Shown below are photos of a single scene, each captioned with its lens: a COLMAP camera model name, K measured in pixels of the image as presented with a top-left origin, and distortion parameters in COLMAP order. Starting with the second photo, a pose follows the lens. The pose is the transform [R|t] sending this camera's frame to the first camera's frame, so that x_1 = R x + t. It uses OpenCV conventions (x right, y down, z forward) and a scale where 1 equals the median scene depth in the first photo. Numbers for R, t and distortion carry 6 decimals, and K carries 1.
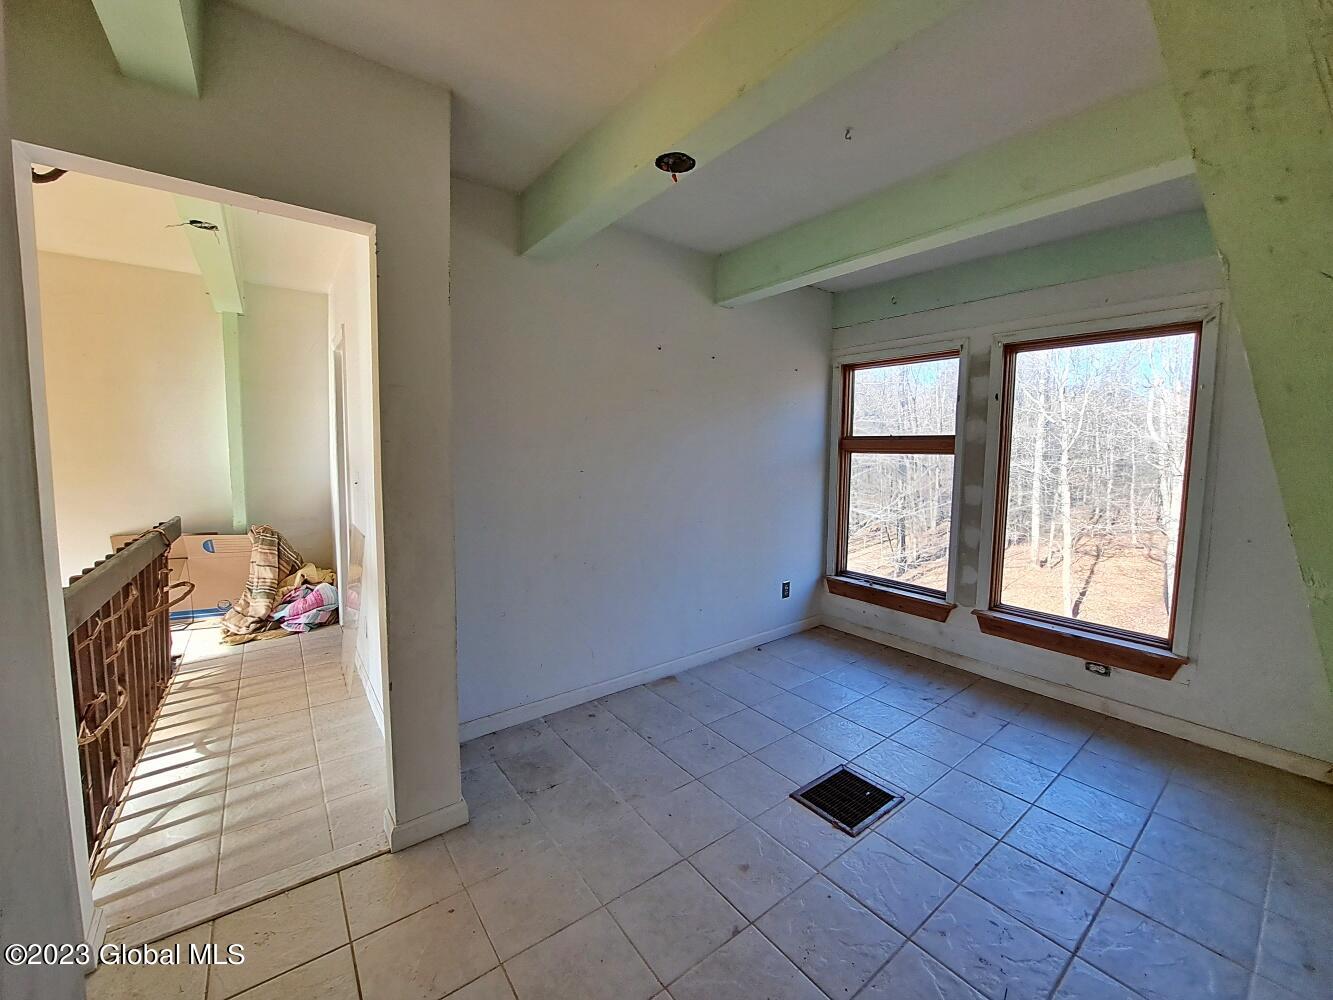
lens RADIAL K [[526.5, 0, 683.4], [0, 526.5, 496.0], [0, 0, 1]] dist [-0.018813, -0.000267]
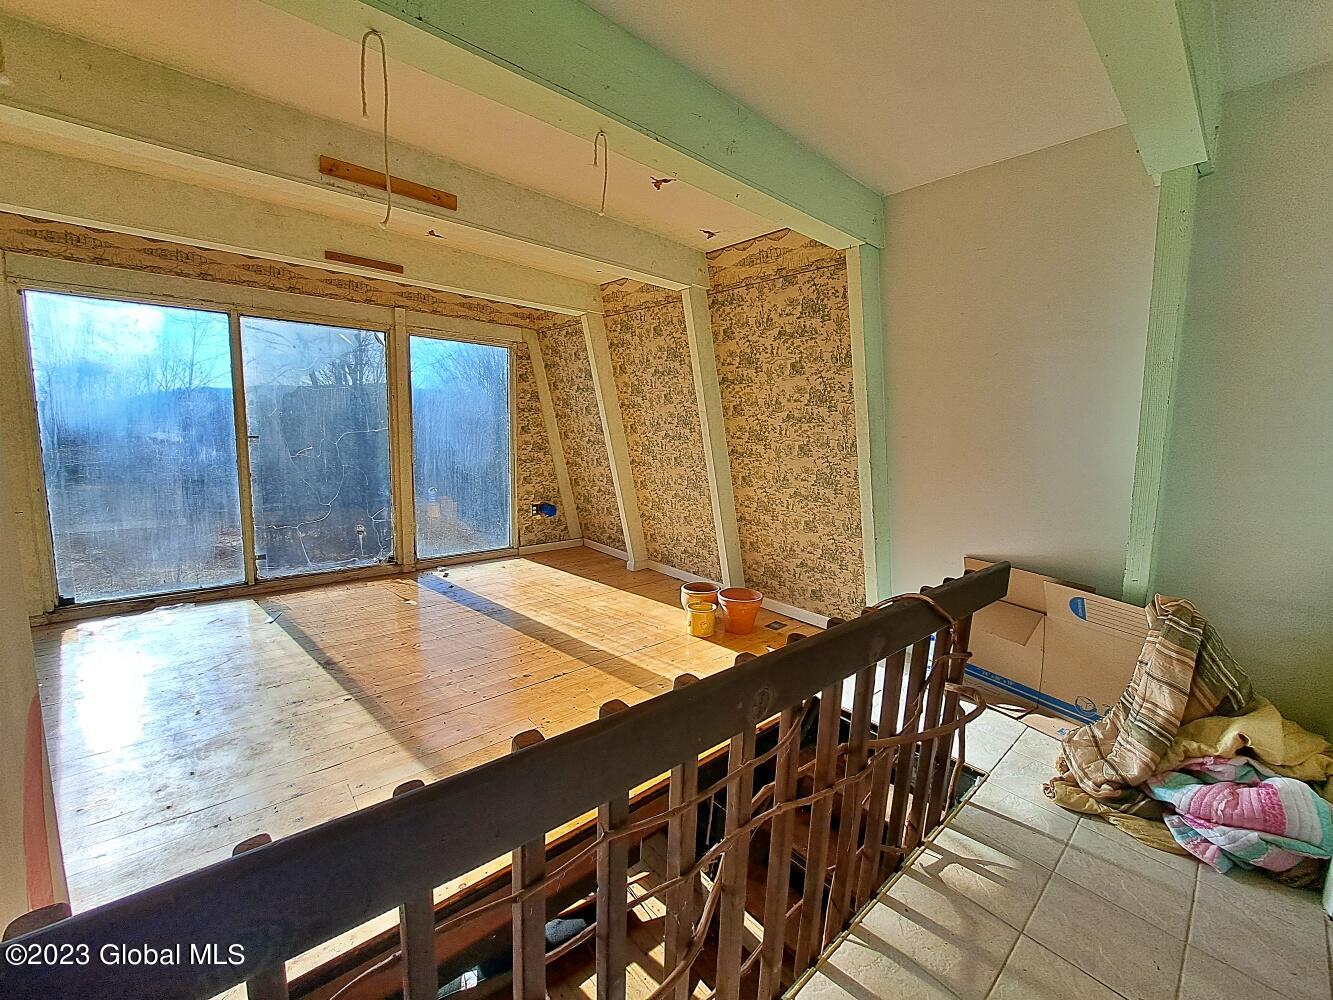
lens RADIAL K [[526.5, 0, 686.3], [0, 526.5, 496.0], [0, 0, 1]] dist [-0.018813, -0.000267]
pose [[0.058632, 0.116343, -0.991477, -0.364806], [-0.111087, 0.987778, 0.109340, -0.044329], [0.992080, 0.103730, 0.070840, 0.498437]]
